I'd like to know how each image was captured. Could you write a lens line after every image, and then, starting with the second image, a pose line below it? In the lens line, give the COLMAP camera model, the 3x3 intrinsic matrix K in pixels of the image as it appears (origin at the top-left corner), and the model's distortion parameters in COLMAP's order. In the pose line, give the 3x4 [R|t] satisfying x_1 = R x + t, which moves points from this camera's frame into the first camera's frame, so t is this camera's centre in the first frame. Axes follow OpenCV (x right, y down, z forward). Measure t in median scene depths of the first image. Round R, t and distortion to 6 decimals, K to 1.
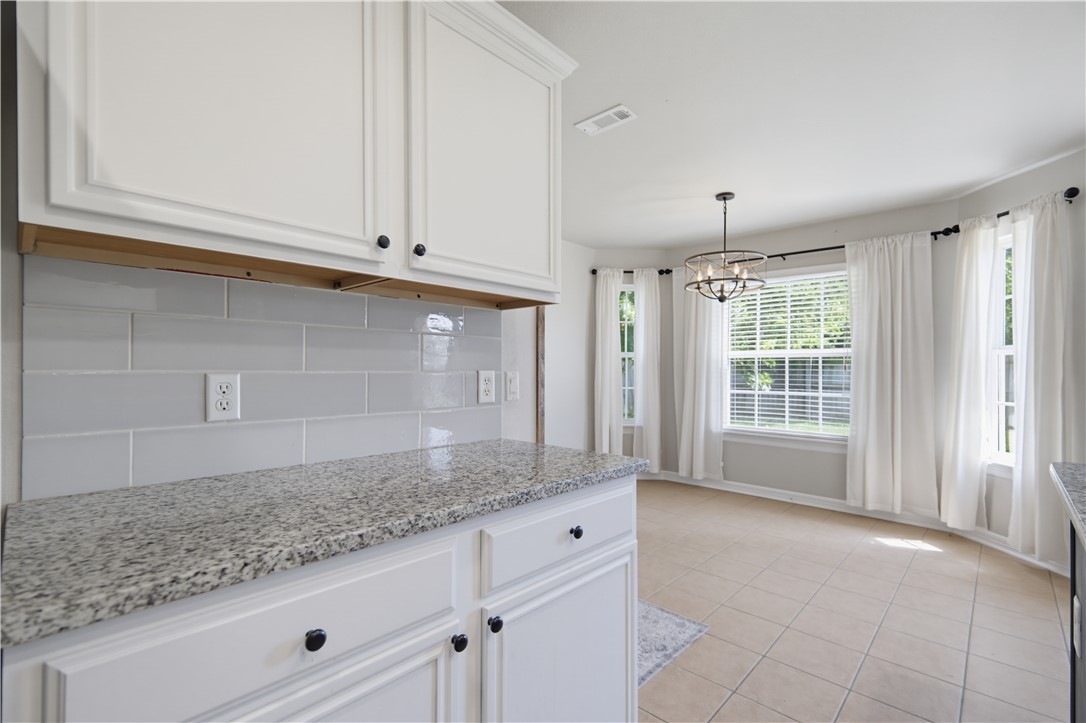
lens RADIAL K [[481.4, 0, 546.7], [0, 481.4, 367.6], [0, 0, 1]] dist [-0.001298, -0.000809]
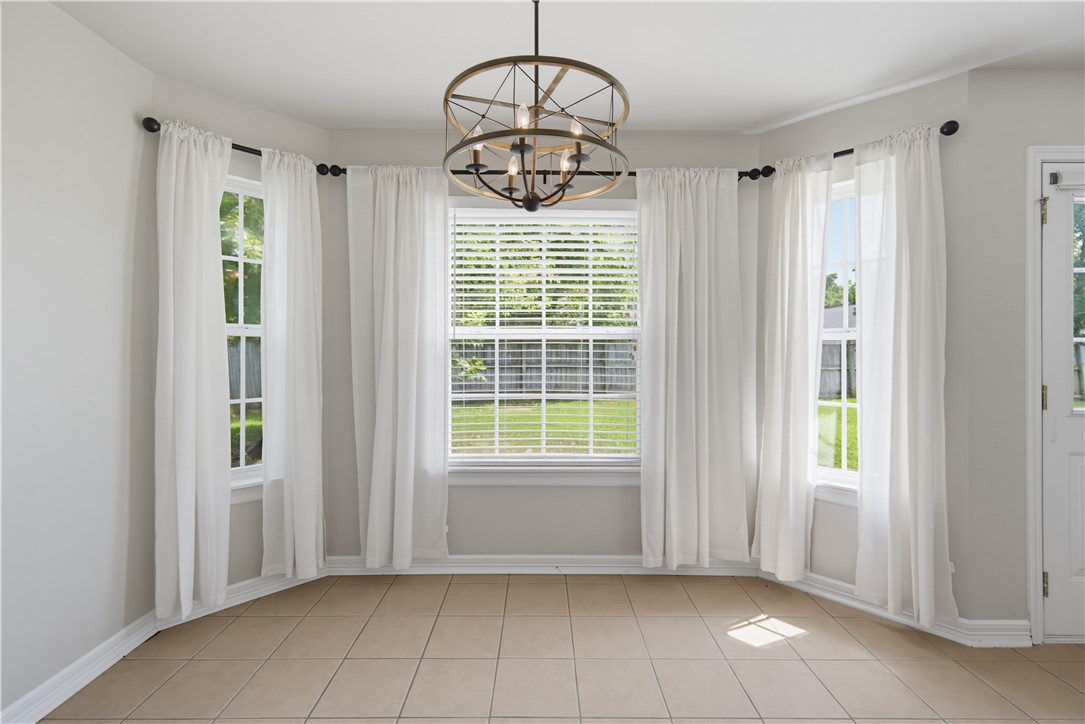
lens RADIAL K [[442.9, 0, 545.8], [0, 442.9, 345.1], [0, 0, 1]] dist [0.001785, 0.000109]
pose [[0.718092, -0.005513, 0.695927, 0.091274], [0.001525, 0.999979, 0.006348, -0.016415], [-0.695947, -0.003498, 0.718085, 0.565388]]
